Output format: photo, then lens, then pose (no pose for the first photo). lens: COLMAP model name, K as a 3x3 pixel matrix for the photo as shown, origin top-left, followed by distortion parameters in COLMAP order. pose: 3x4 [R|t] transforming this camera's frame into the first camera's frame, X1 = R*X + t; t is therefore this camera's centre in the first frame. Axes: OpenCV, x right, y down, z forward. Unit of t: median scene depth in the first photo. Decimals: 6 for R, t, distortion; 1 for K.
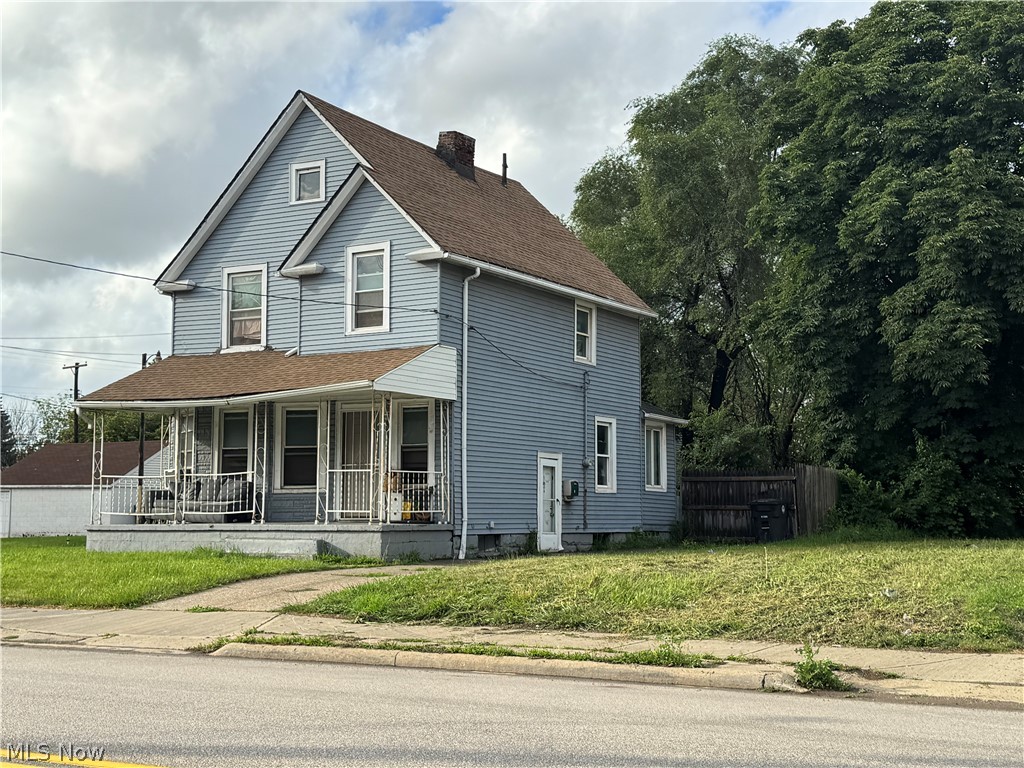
lens RADIAL K [[1401.1, 0, 512.0], [0, 1401.1, 384.0], [0, 0, 1]] dist [0.025280, 0.304362]
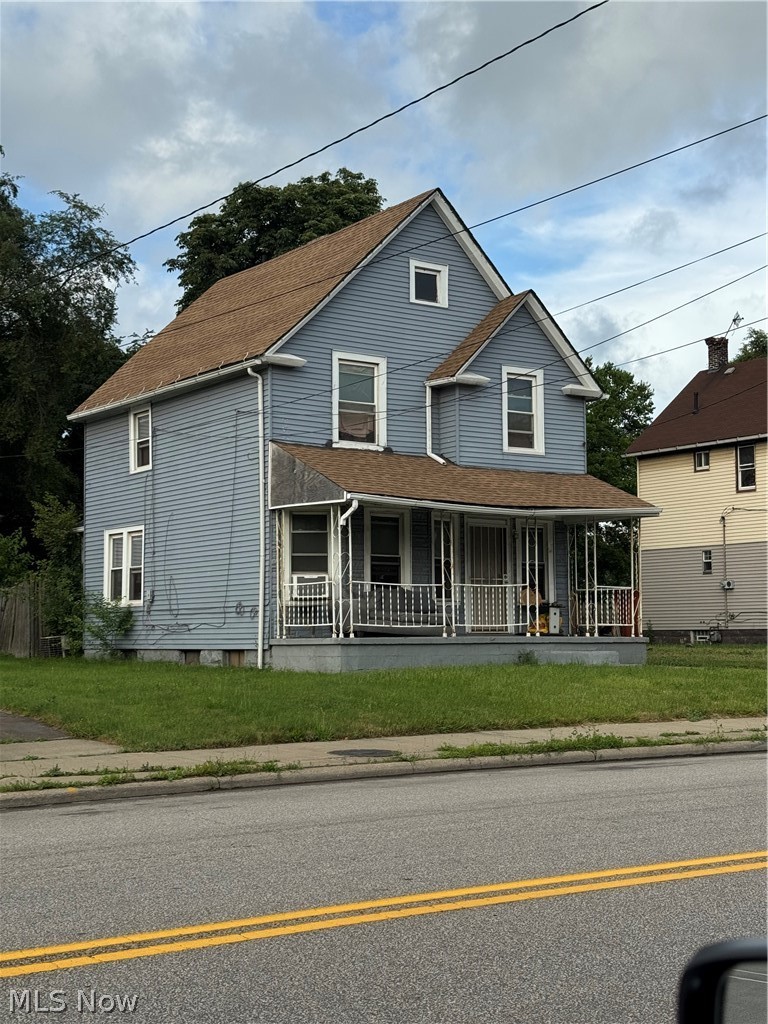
lens RADIAL K [[1429.6, 0, 384.0], [0, 1429.6, 512.0], [0, 0, 1]] dist [0.108489, 0.023480]
pose [[0.423795, 0.073582, 0.902765, -1.071101], [-0.079814, 0.995851, -0.043701, 0.059828], [-0.902235, -0.053534, 0.427909, 0.618134]]
